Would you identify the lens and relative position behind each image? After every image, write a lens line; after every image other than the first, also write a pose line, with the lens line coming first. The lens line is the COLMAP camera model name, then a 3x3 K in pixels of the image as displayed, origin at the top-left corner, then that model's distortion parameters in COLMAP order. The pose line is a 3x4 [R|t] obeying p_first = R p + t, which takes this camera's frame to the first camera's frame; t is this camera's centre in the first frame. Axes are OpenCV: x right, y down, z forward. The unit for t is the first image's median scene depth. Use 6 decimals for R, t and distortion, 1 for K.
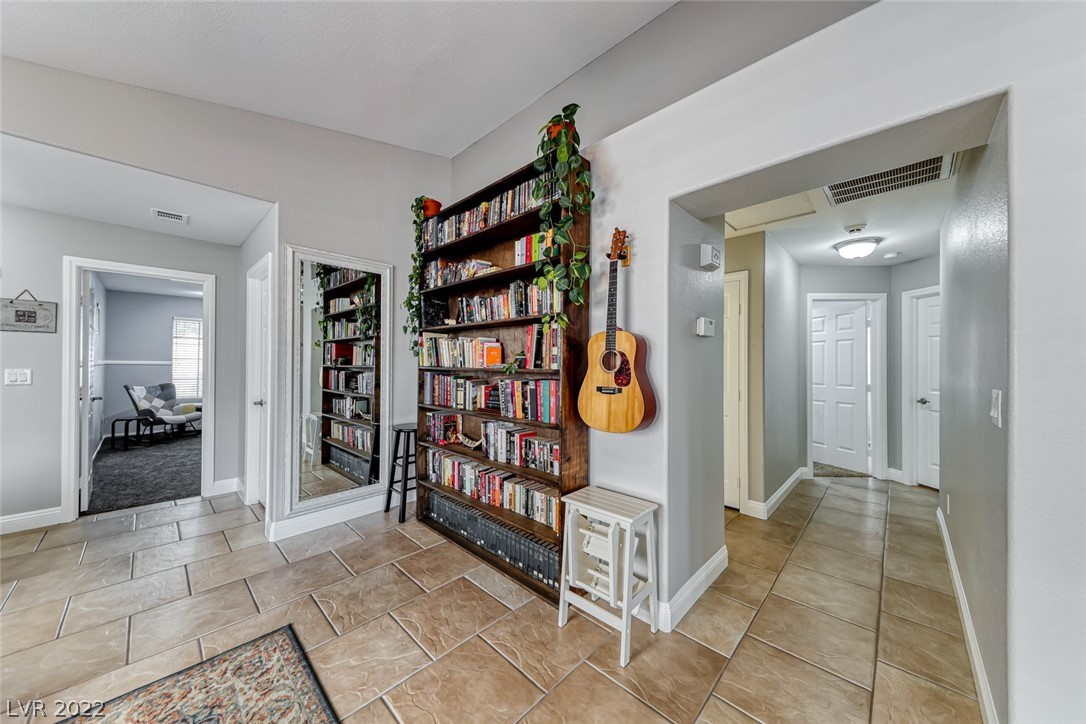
lens RADIAL K [[370.0, 0, 541.5], [0, 370.0, 361.8], [0, 0, 1]] dist [0.027645, -0.009043]
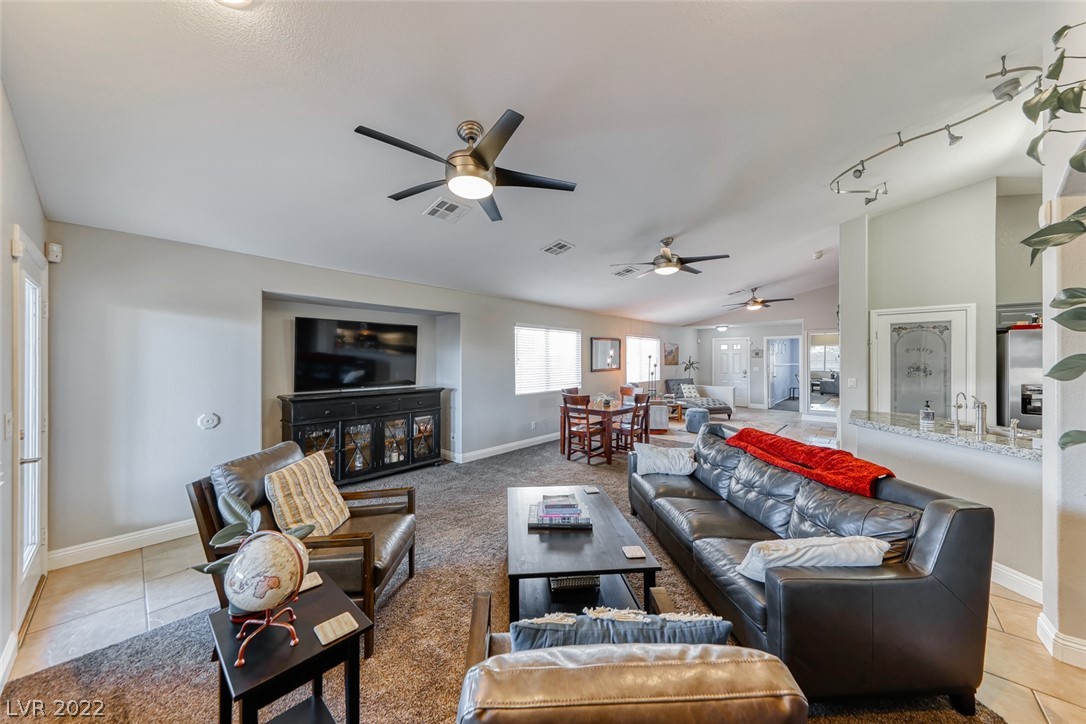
lens RADIAL K [[367.3, 0, 540.9], [0, 367.3, 359.0], [0, 0, 1]] dist [0.028455, -0.009947]
pose [[0.028205, -0.009033, -0.999561, 2.585279], [0.009896, 0.999913, -0.008757, -0.059545], [0.999553, -0.009644, 0.028292, -1.445969]]
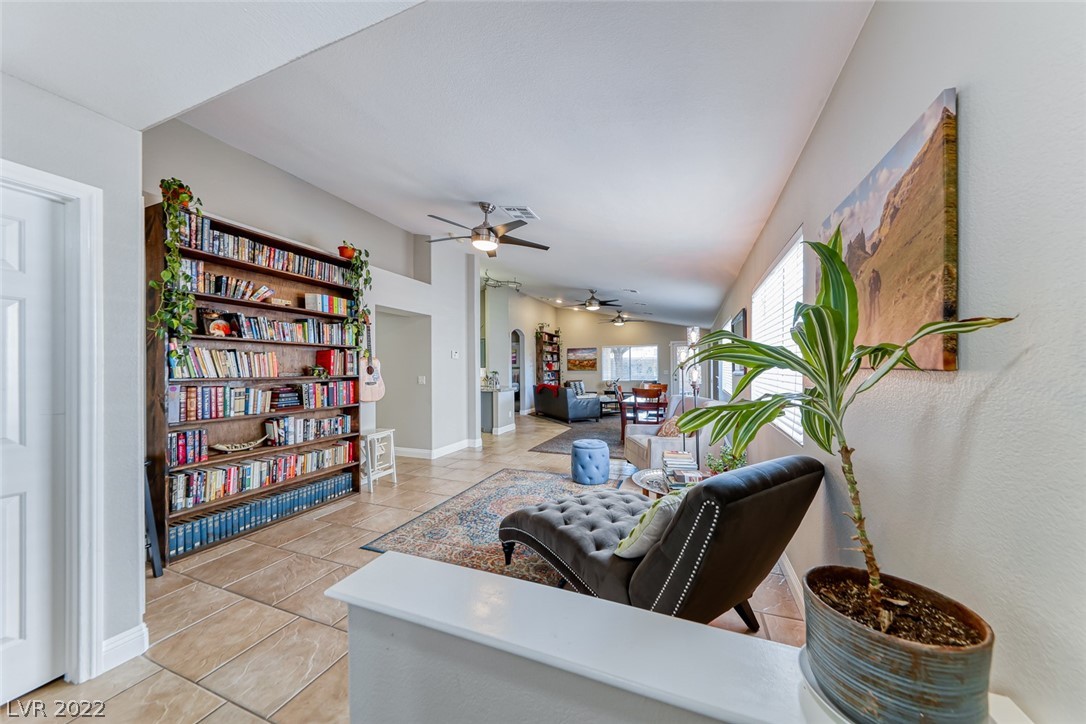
lens RADIAL K [[370.0, 0, 541.5], [0, 370.0, 361.8], [0, 0, 1]] dist [0.027645, -0.009043]
pose [[-0.368308, 0.013840, 0.929601, -1.621499], [-0.001204, 0.999881, -0.015363, -0.014889], [-0.929703, -0.006778, -0.368247, 0.613573]]
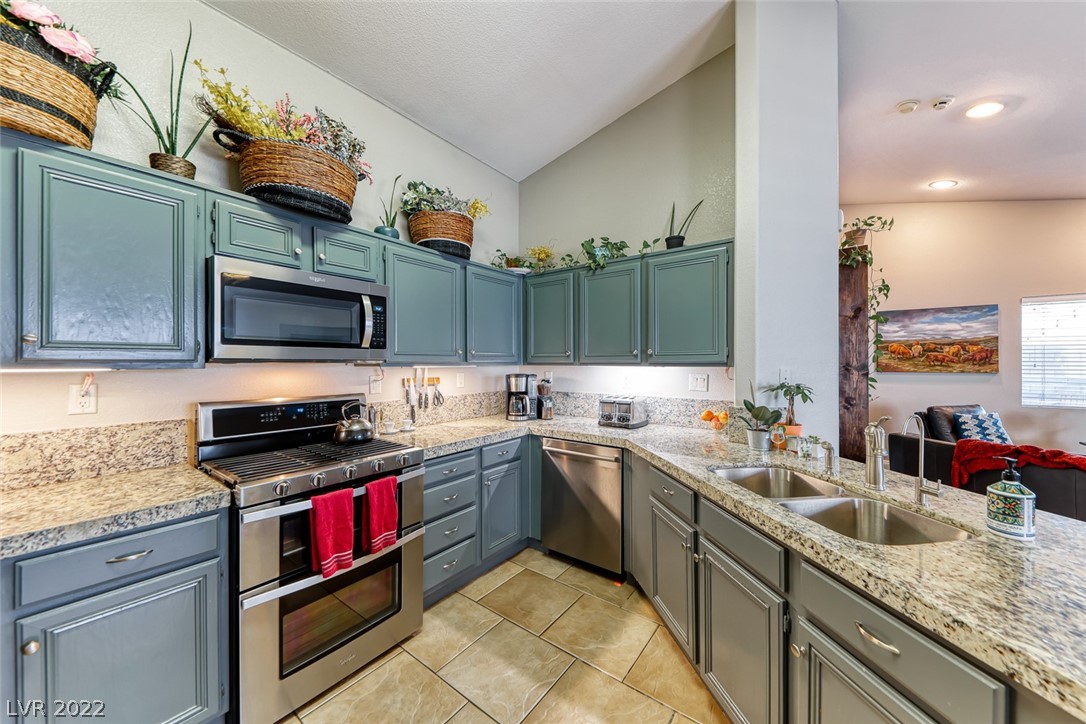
lens RADIAL K [[383.2, 0, 544.7], [0, 383.2, 363.3], [0, 0, 1]] dist [0.014410, -0.007305]
pose [[-0.123619, -0.011803, 0.992260, 1.116446], [-0.008051, 0.999908, 0.010891, -0.025032], [-0.992297, -0.006642, -0.123703, 0.310302]]
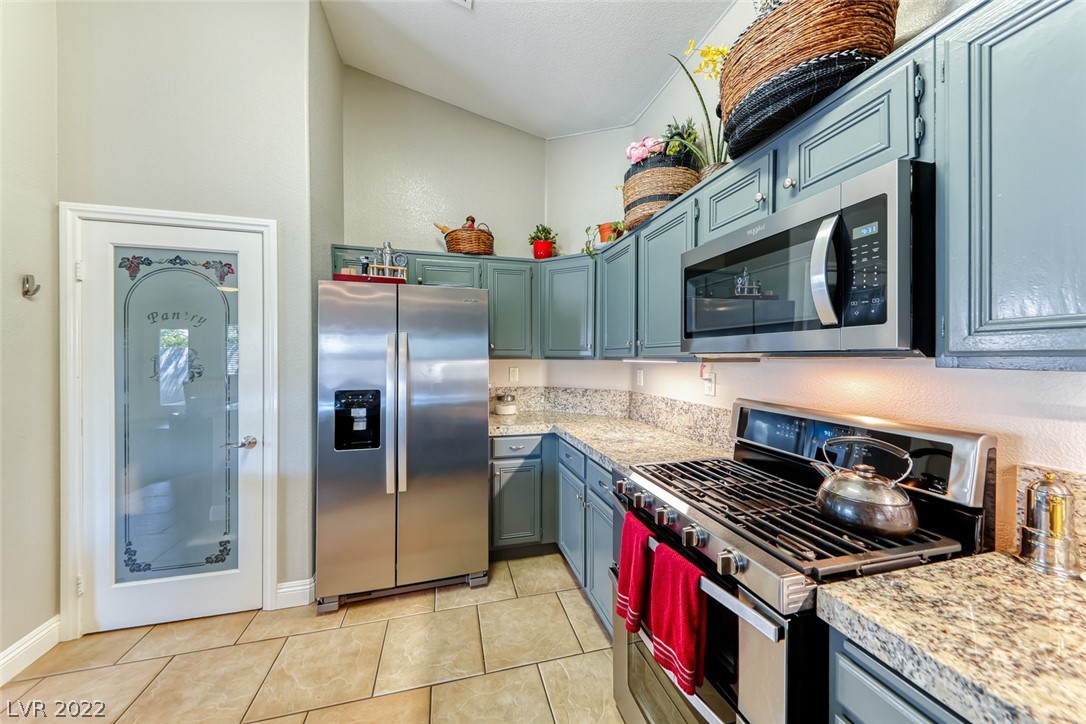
lens RADIAL K [[367.3, 0, 540.9], [0, 367.3, 359.0], [0, 0, 1]] dist [0.028455, -0.009947]
pose [[0.847887, -0.001341, -0.530175, 1.872631], [0.007113, 0.999936, 0.008847, -0.018376], [0.530129, -0.011272, 0.847842, 0.124523]]
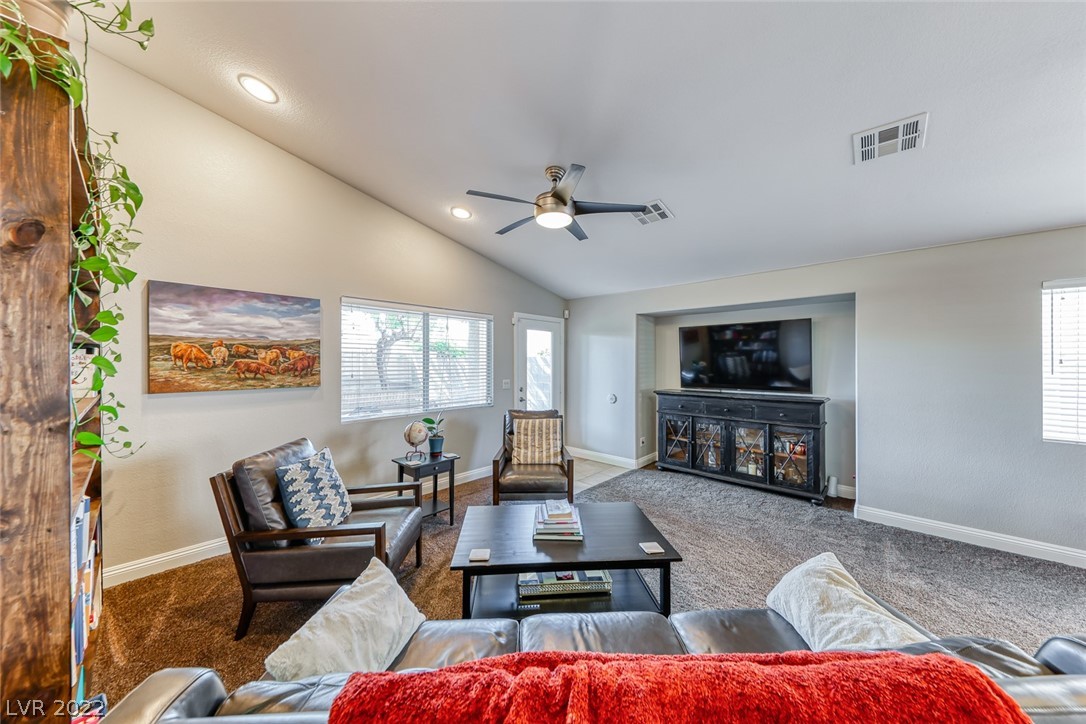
lens RADIAL K [[367.3, 0, 540.9], [0, 367.3, 359.0], [0, 0, 1]] dist [0.028455, -0.009947]
pose [[-0.999847, -0.008614, -0.015228, 1.762447], [-0.008384, 0.999851, -0.015064, -0.058918], [0.015355, -0.014934, -0.999771, -0.523844]]
